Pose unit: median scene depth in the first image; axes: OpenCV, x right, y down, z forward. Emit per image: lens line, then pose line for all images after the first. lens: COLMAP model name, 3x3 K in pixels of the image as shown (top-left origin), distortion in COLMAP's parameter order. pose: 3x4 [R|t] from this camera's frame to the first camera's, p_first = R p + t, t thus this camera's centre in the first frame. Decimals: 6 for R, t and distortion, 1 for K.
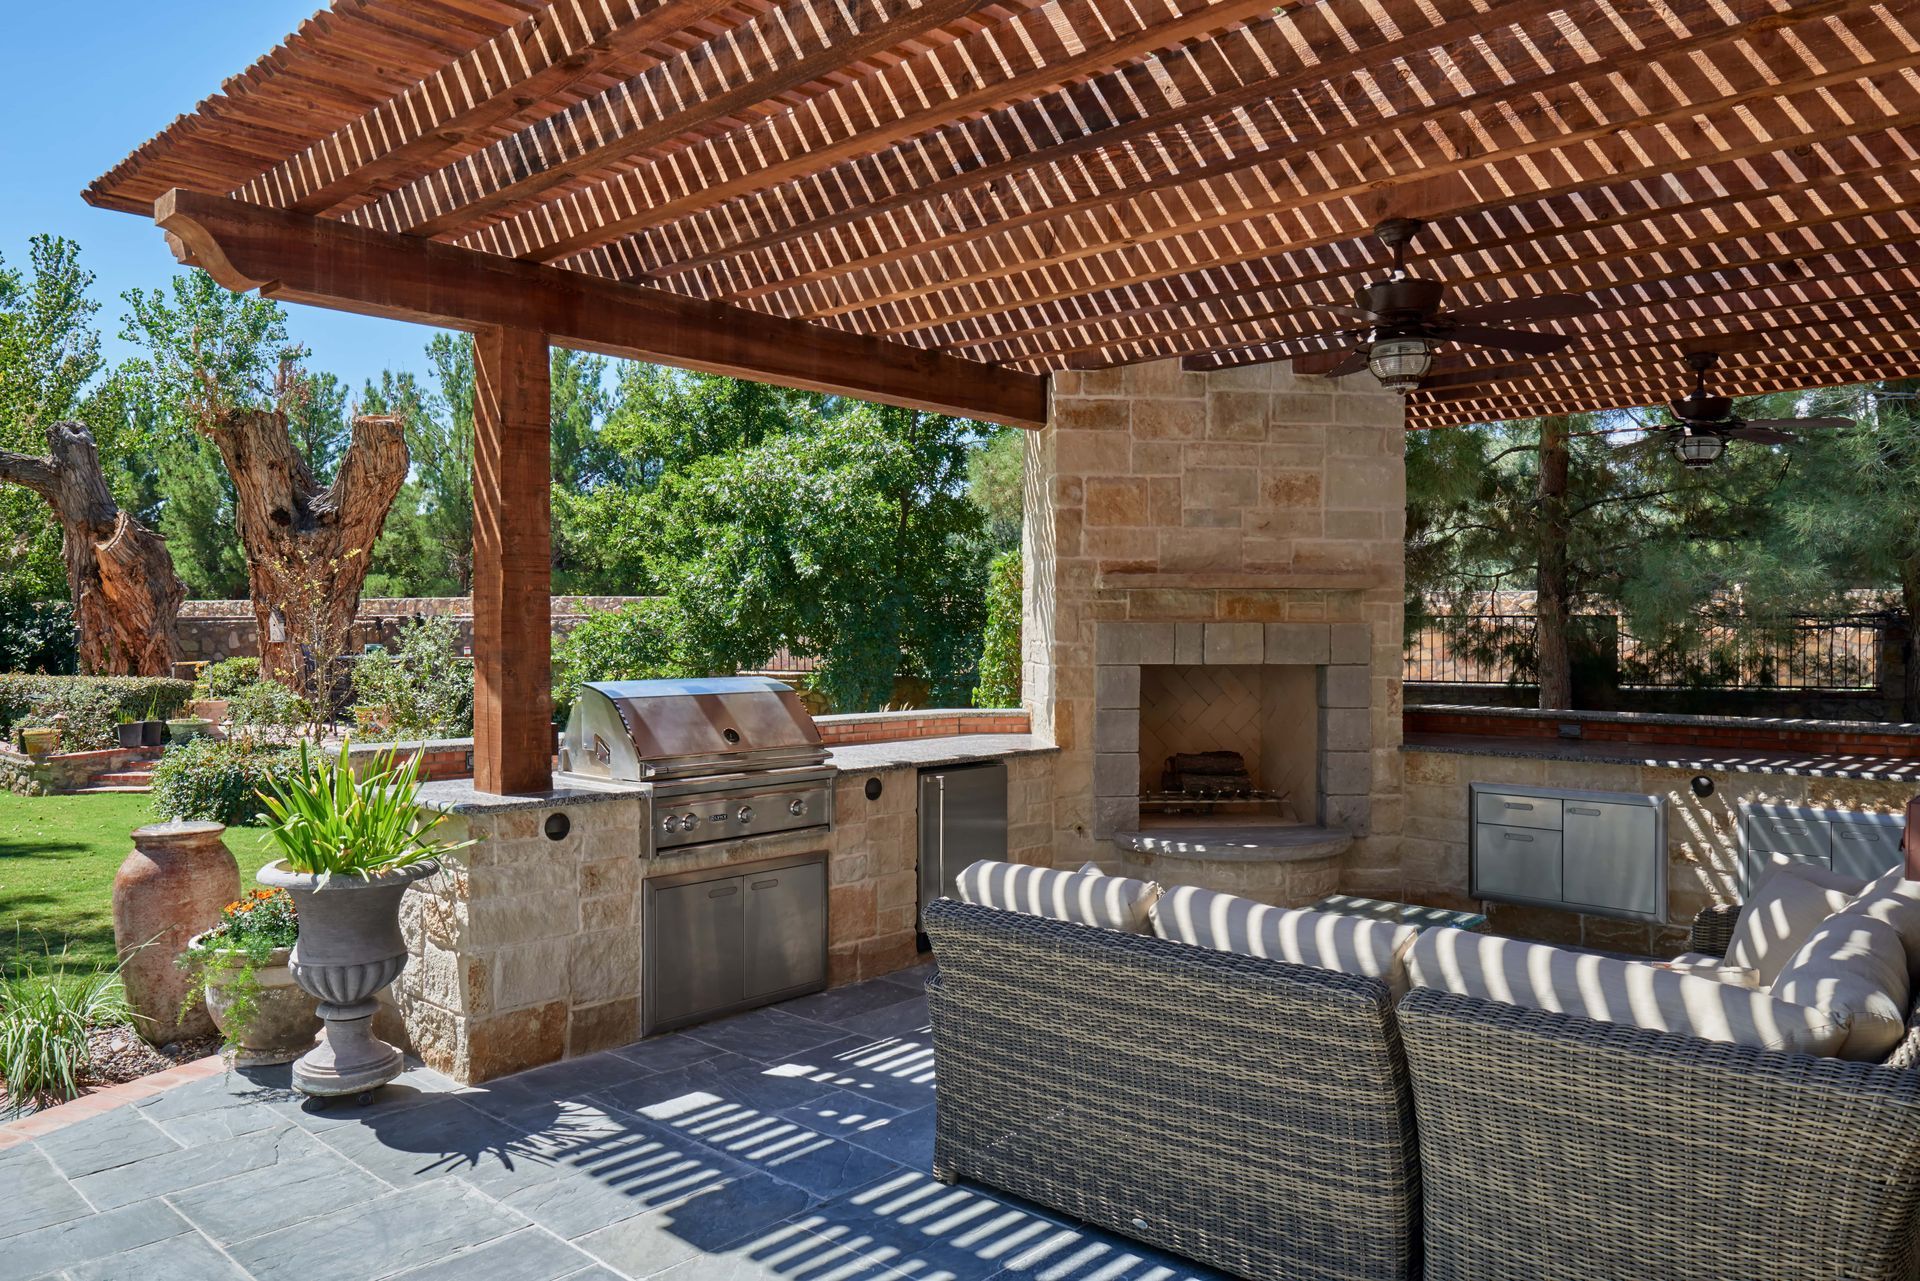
lens RADIAL K [[1316.6, 0, 966.0], [0, 1316.6, 631.6], [0, 0, 1]] dist [-0.008669, -0.010228]
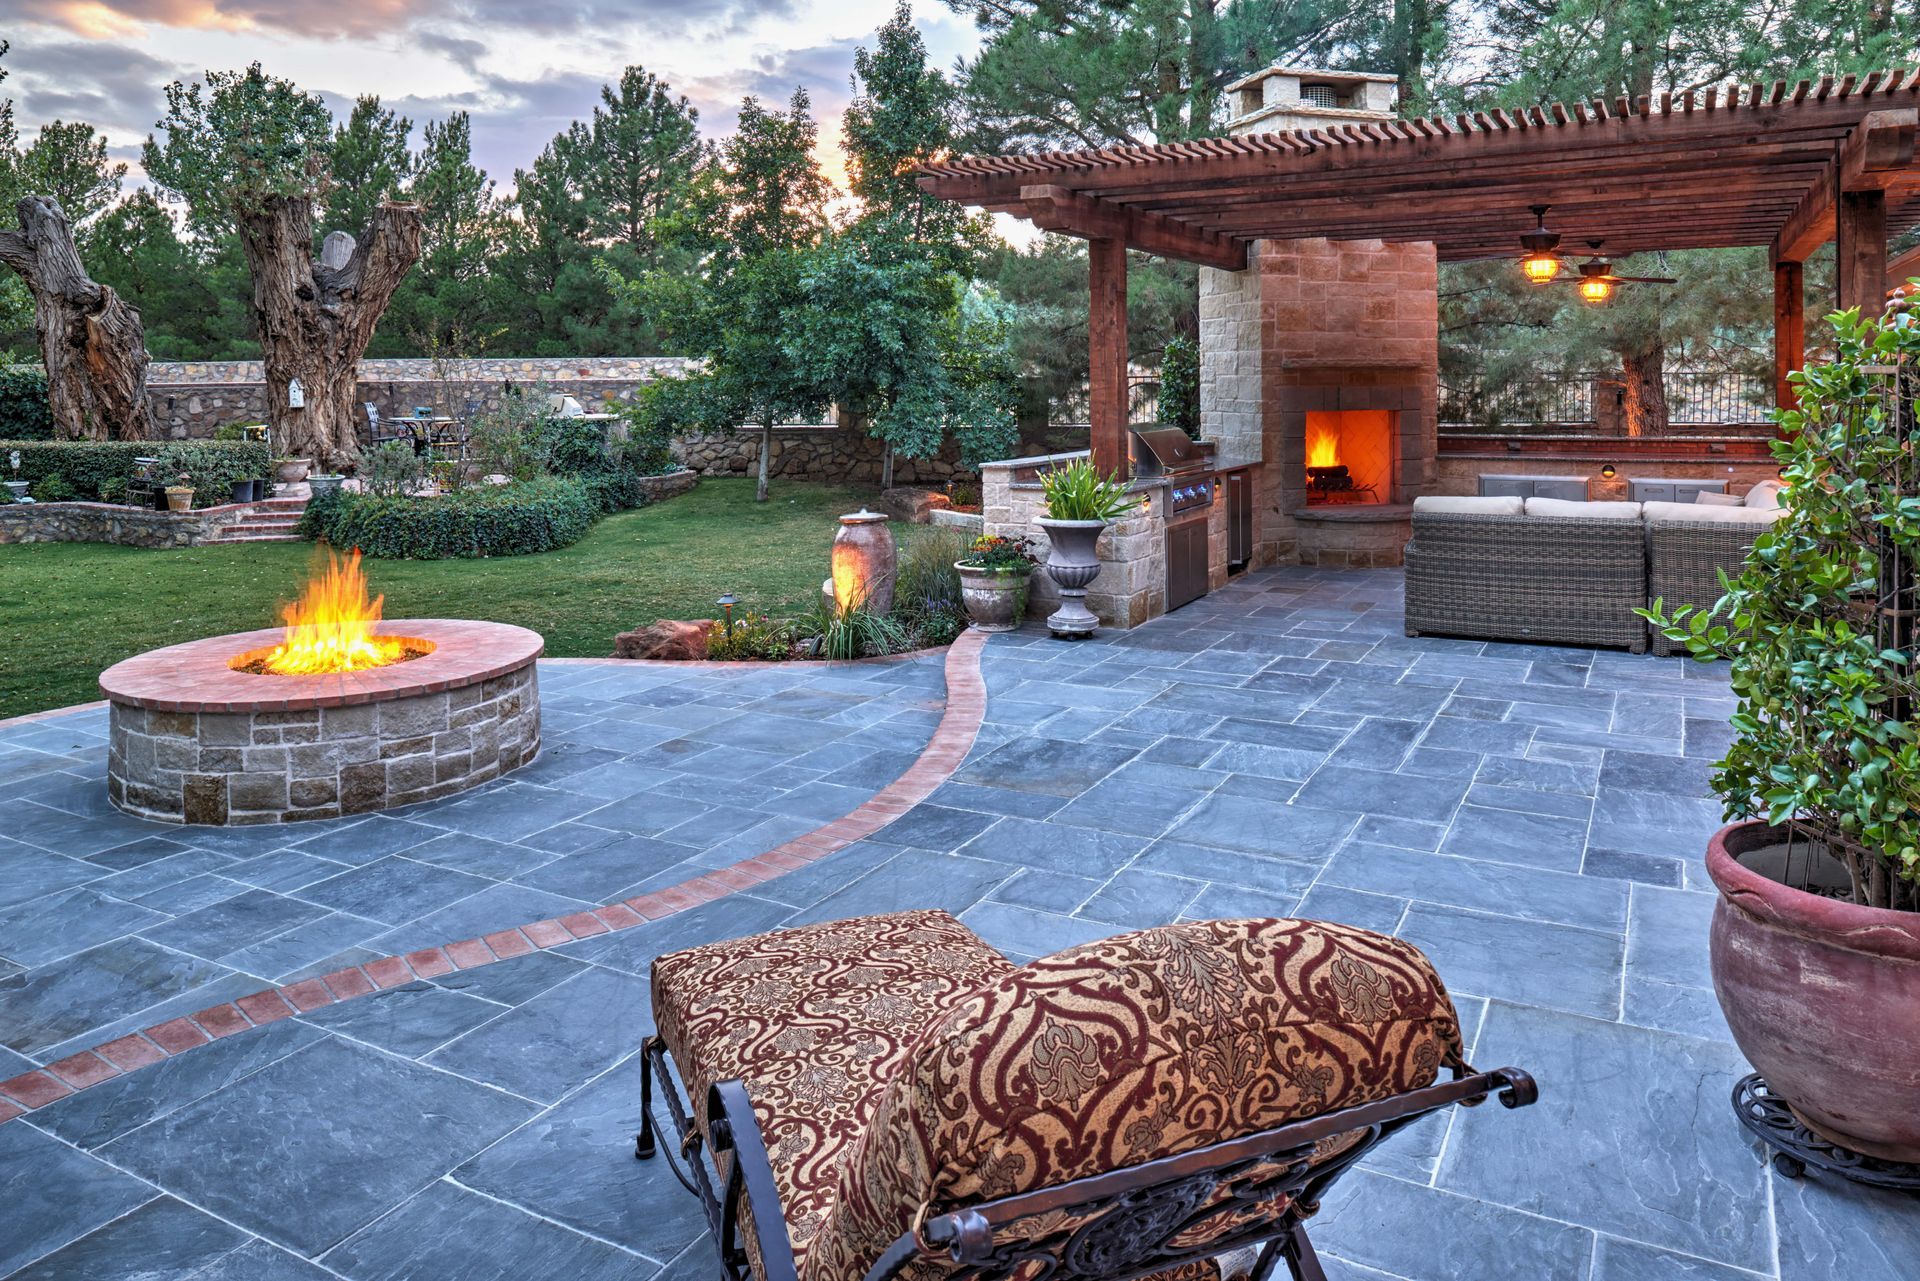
lens RADIAL K [[1316.5, 0, 969.7], [0, 1316.5, 380.5], [0, 0, 1]] dist [-0.017786, -0.000814]
pose [[0.971046, -0.009820, 0.238689, -0.703228], [0.010678, 0.999940, -0.002299, -0.016742], [-0.238652, 0.004781, 0.971093, -0.559040]]
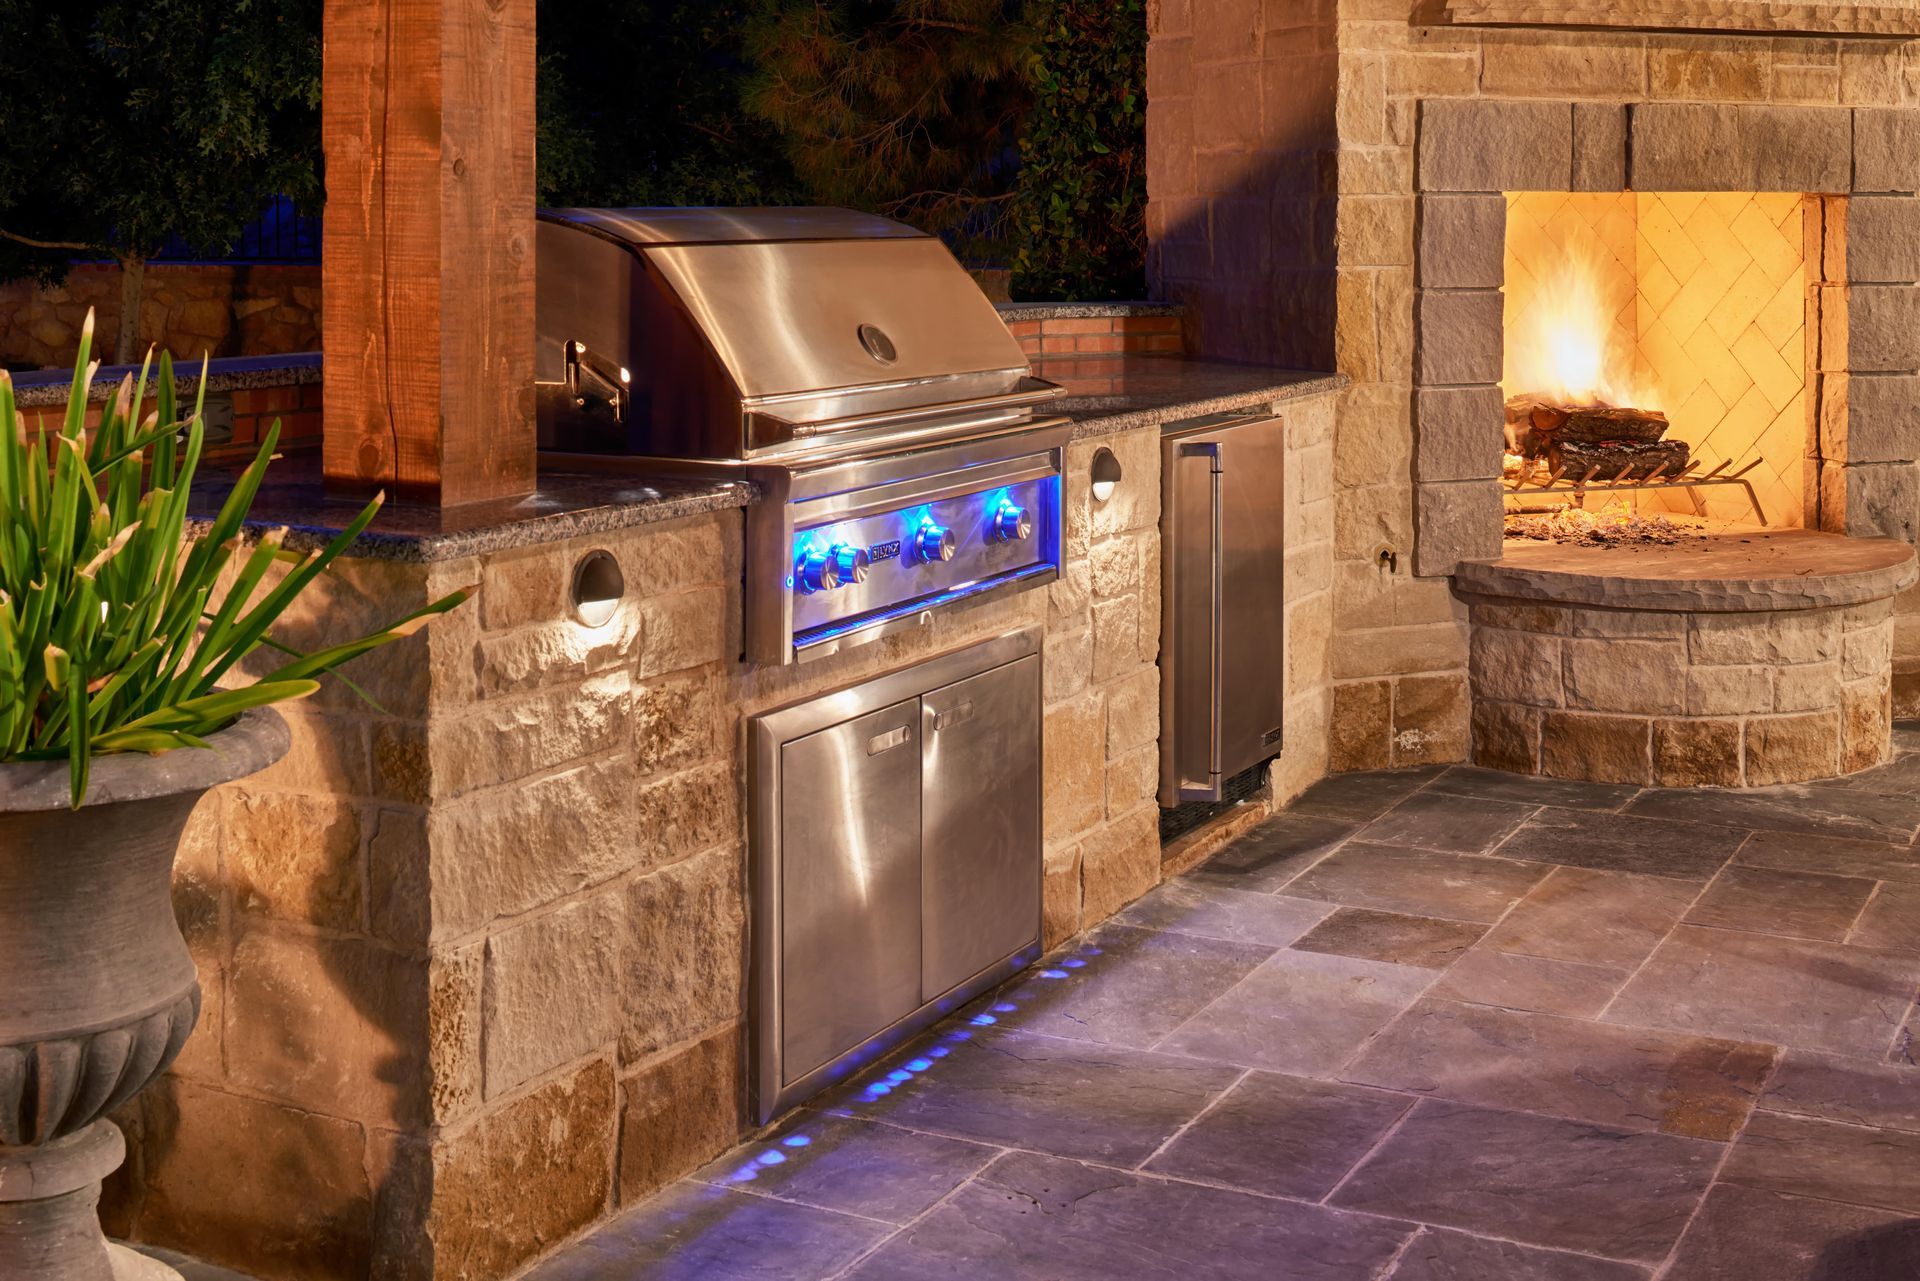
lens RADIAL K [[2476.3, 0, 979.6], [0, 2476.3, 211.9], [0, 0, 1]] dist [-0.065124, 0.000000]
pose [[0.967917, -0.001790, 0.251262, -0.262388], [0.001013, 0.999994, 0.003221, 0.028683], [-0.251266, -0.002863, 0.967914, 0.212888]]
